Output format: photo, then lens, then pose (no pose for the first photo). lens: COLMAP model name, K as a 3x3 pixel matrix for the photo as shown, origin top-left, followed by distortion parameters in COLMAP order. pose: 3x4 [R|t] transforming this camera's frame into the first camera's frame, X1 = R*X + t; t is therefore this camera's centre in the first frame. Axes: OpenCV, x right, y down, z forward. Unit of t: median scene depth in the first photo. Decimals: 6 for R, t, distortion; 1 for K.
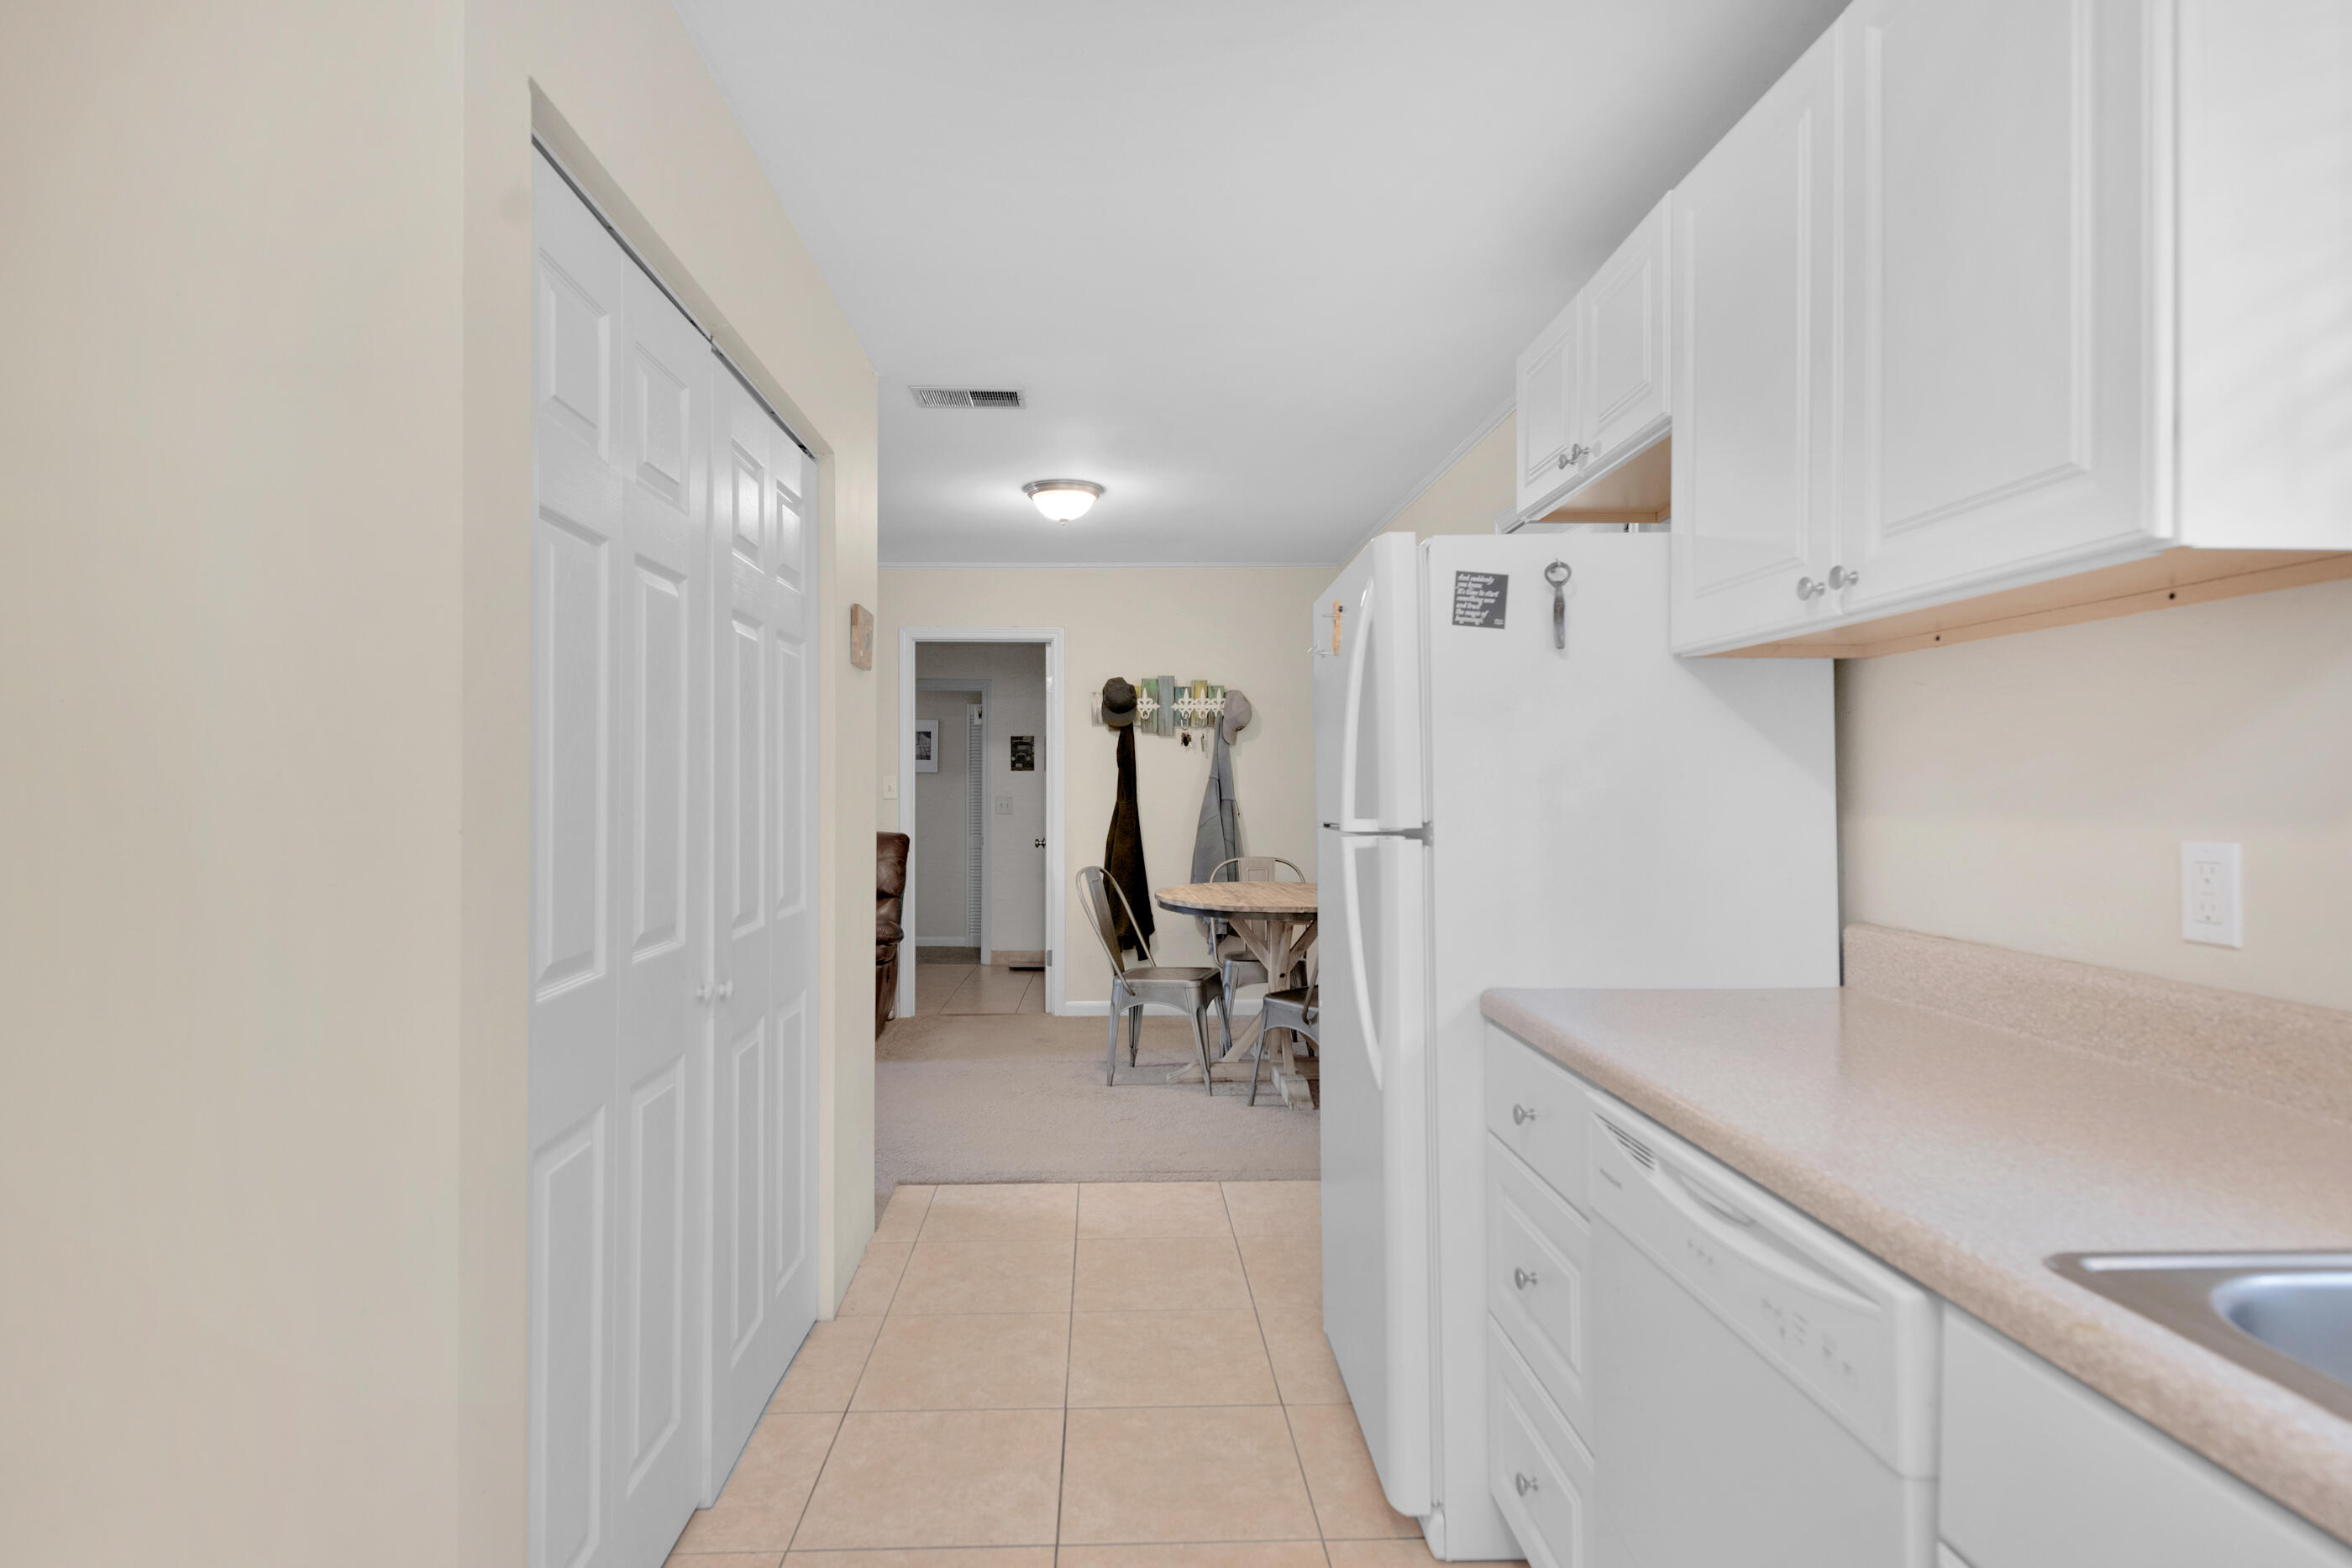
lens RADIAL K [[1315.4, 0, 1176.0], [0, 1315.4, 784.0], [0, 0, 1]] dist [0.035118, -0.037328]
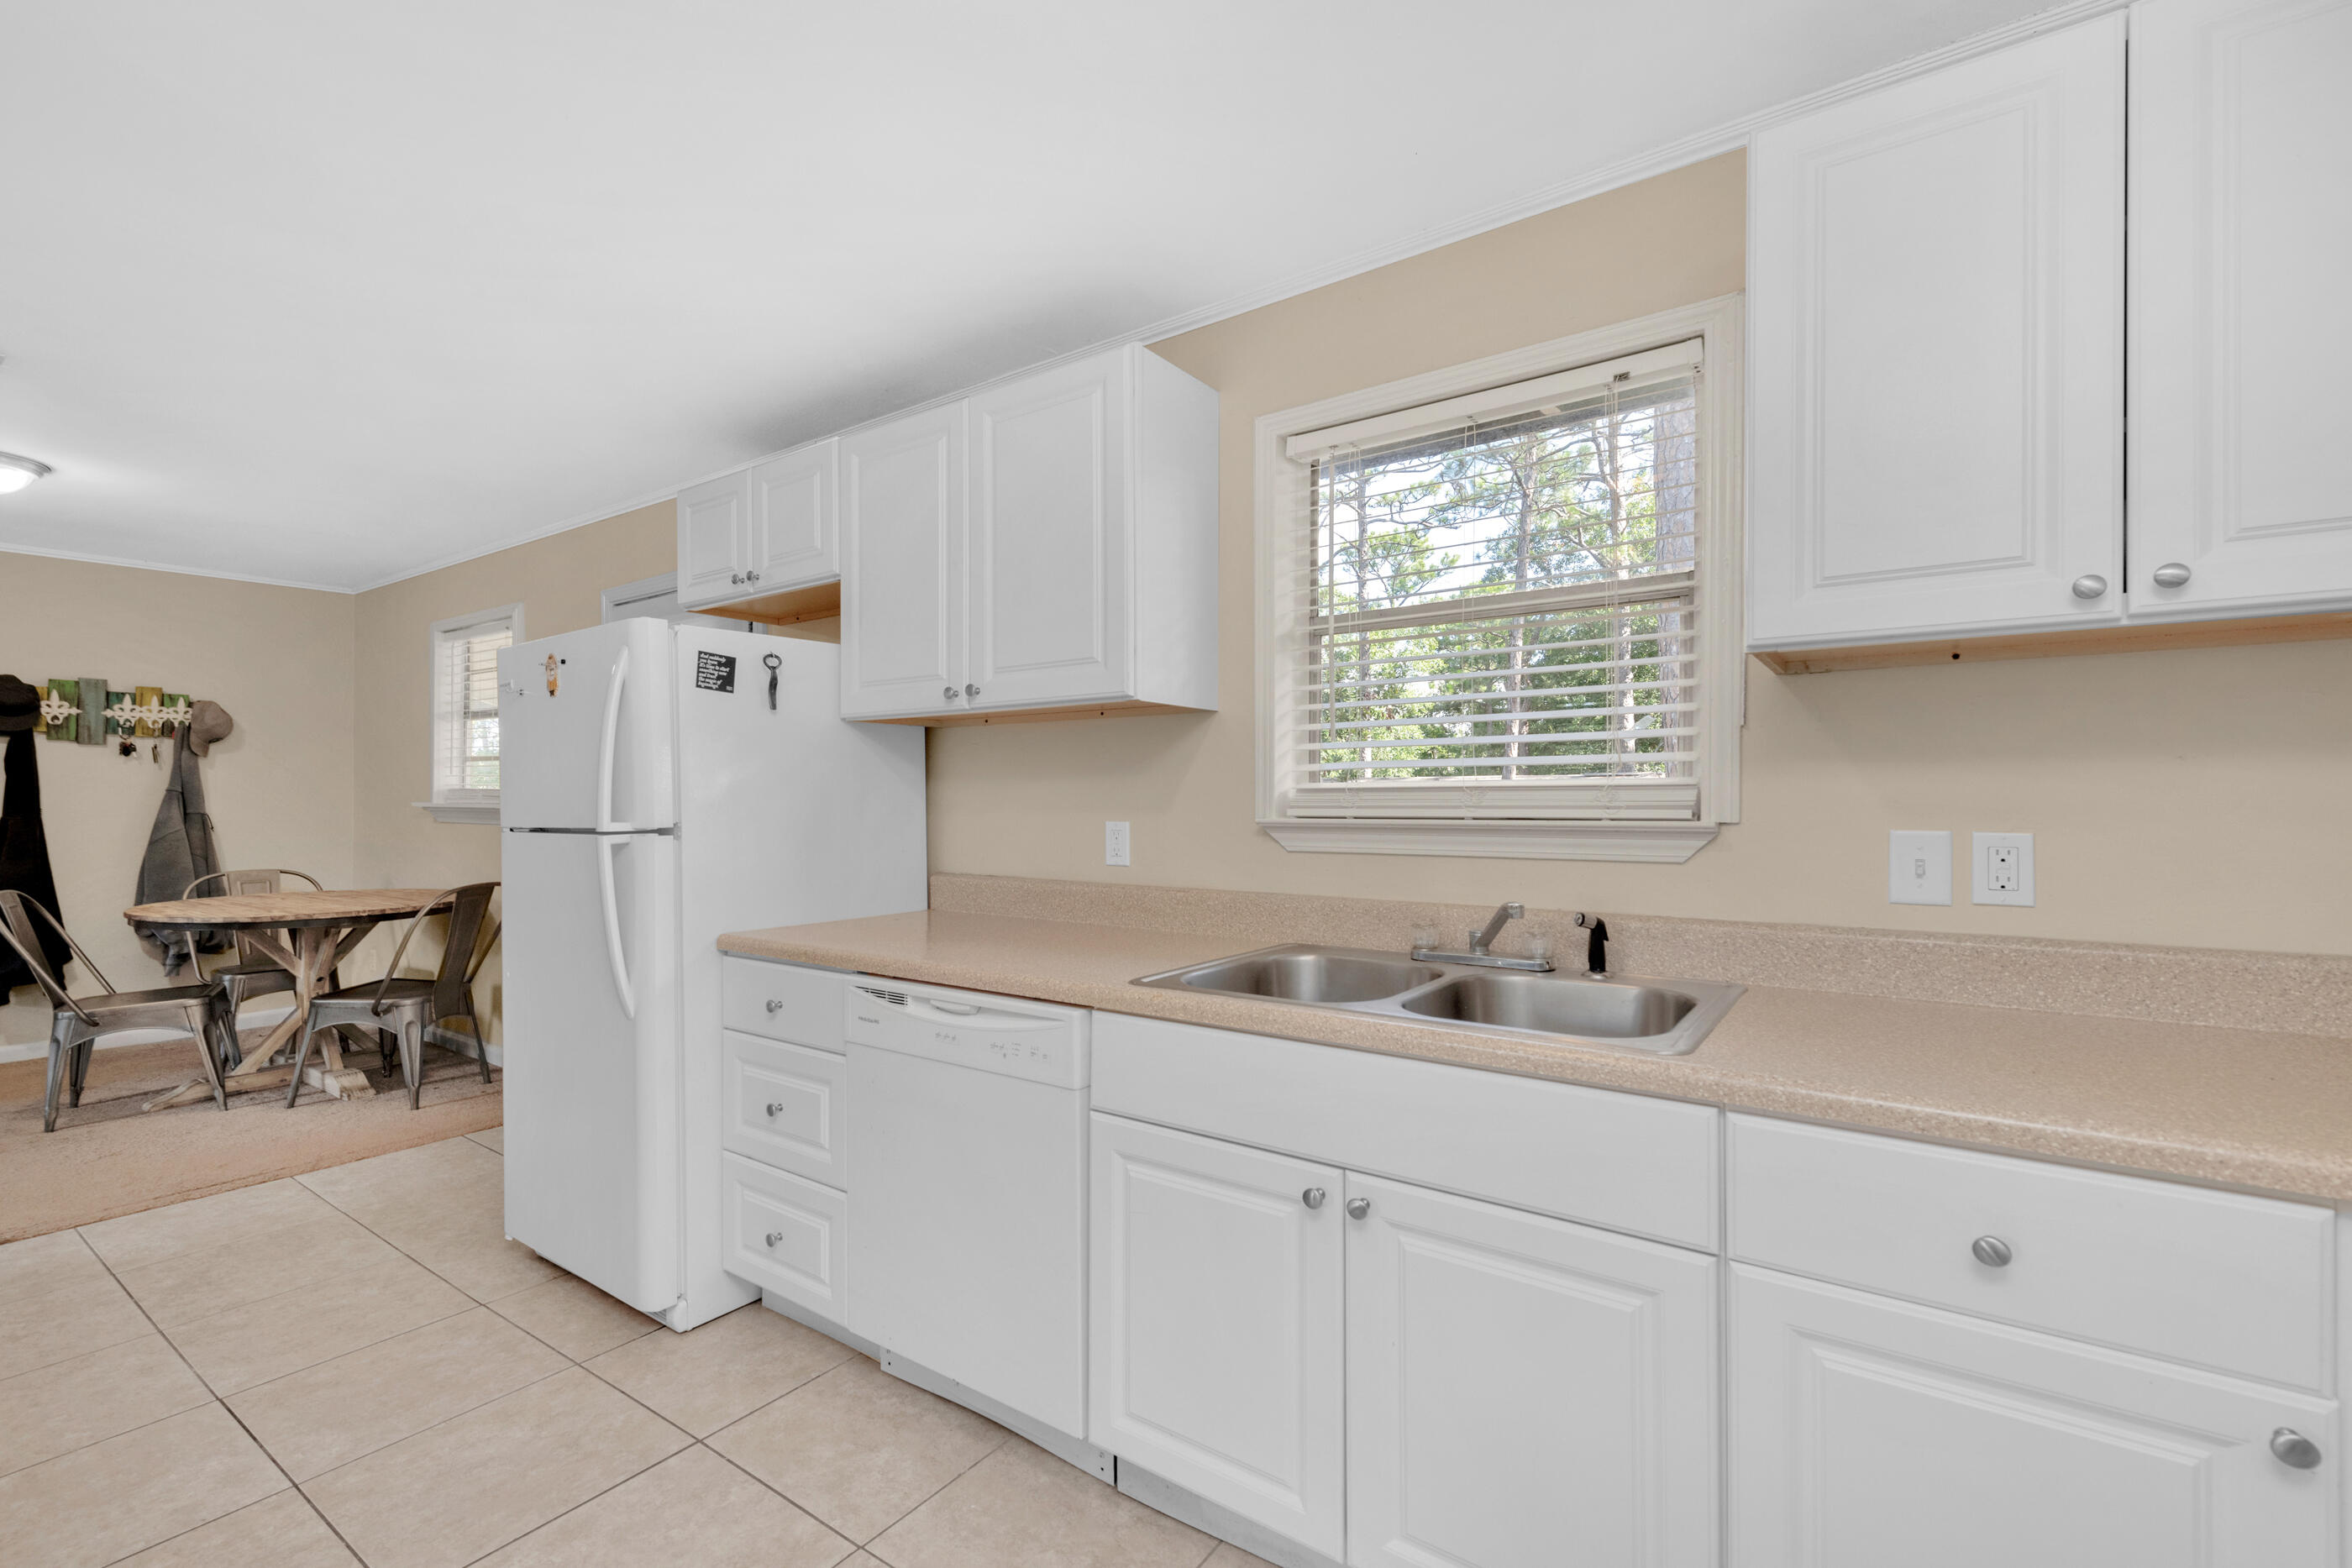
lens RADIAL K [[1038.0, 0, 1176.0], [0, 1038.0, 784.0], [0, 0, 1]] dist [-0.000475, 0.000052]
pose [[0.629908, 0.010417, 0.776600, -0.154531], [-0.000066, 0.999911, -0.013359, 0.000766], [-0.776670, 0.008363, 0.629853, -0.060468]]
